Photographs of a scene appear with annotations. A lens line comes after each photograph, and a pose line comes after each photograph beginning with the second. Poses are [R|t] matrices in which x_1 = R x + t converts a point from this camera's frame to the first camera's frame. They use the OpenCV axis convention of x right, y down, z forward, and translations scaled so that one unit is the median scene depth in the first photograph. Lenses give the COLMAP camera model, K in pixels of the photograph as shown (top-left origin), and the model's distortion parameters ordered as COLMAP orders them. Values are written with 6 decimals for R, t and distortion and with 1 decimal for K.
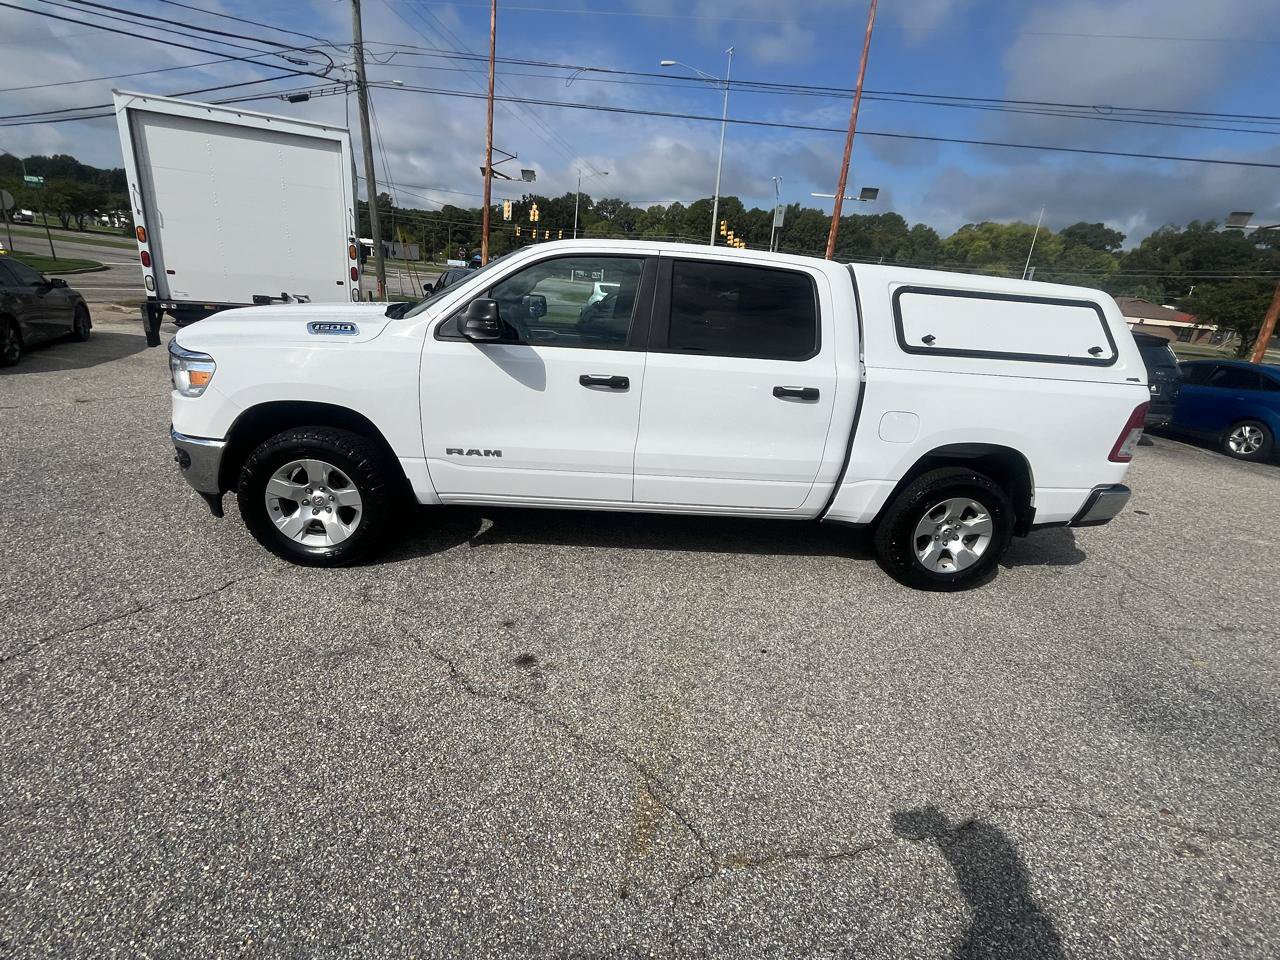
lens RADIAL K [[578.0, 0, 635.9], [0, 578.0, 475.3], [0, 0, 1]] dist [-0.002313, -0.000372]
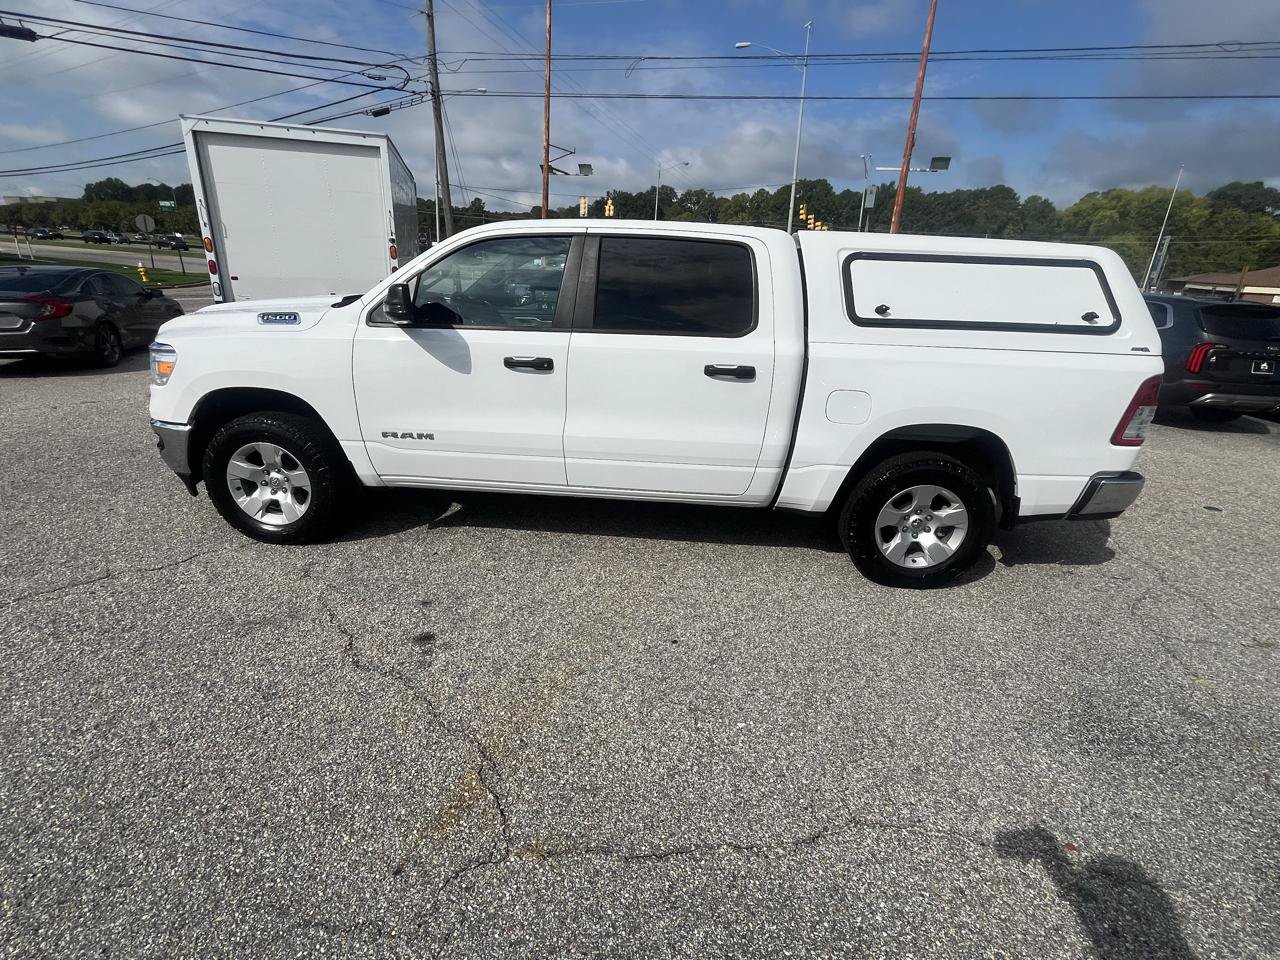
lens RADIAL K [[577.3, 0, 635.5], [0, 577.3, 475.0], [0, 0, 1]] dist [-0.001650, -0.000687]
pose [[0.989473, 0.006508, -0.144571, 0.244955], [-0.004925, 0.999924, 0.011308, 0.015262], [0.144633, -0.010477, 0.989430, 0.040361]]
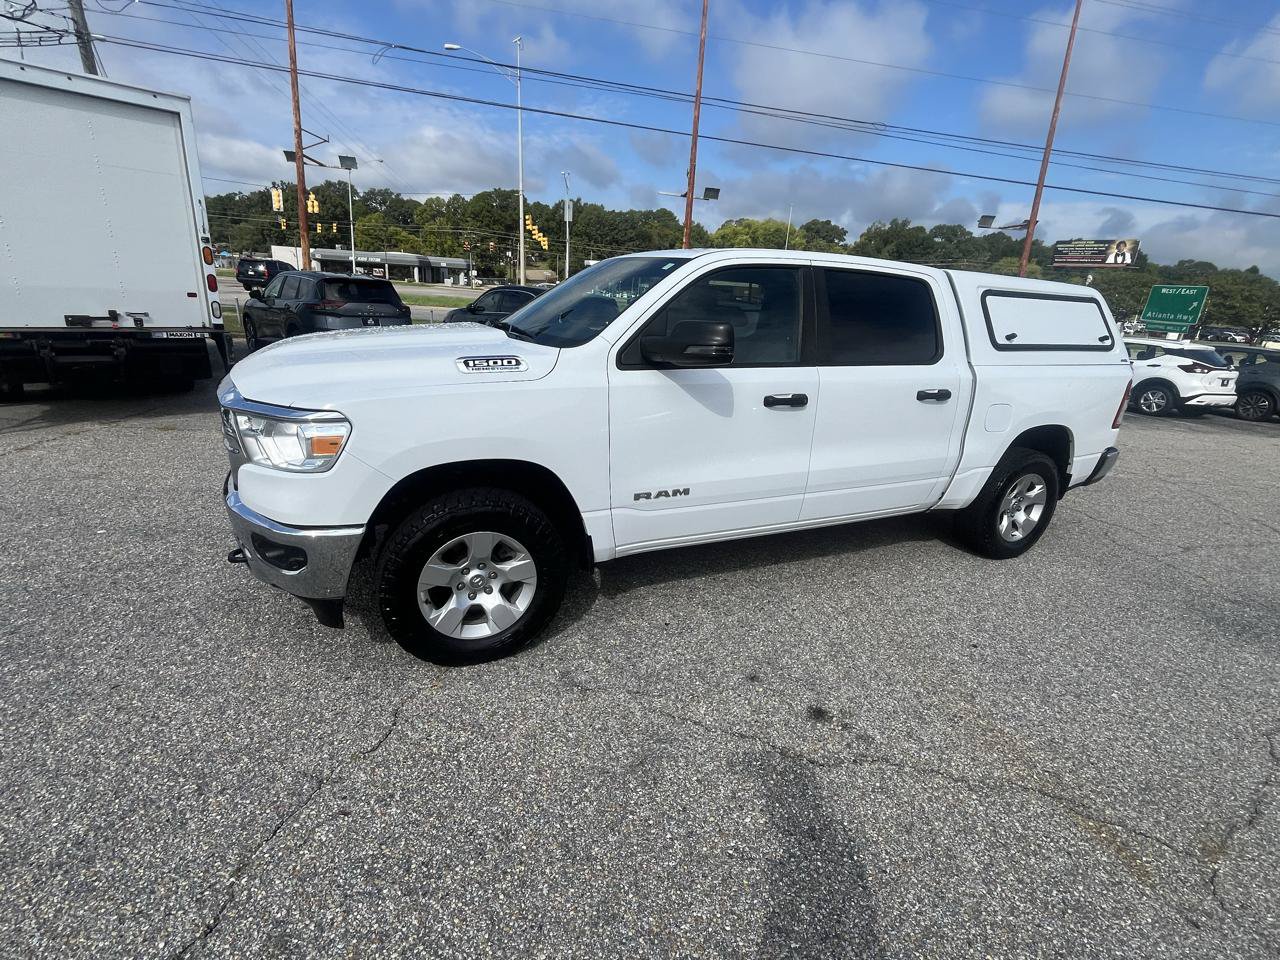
lens RADIAL K [[578.3, 0, 635.6], [0, 578.3, 477.3], [0, 0, 1]] dist [-0.002593, -0.000272]
pose [[0.941533, -0.128279, 0.311545, -0.535034], [0.124602, 0.991698, 0.031768, -0.089297], [-0.313034, 0.008909, 0.949700, 0.164951]]
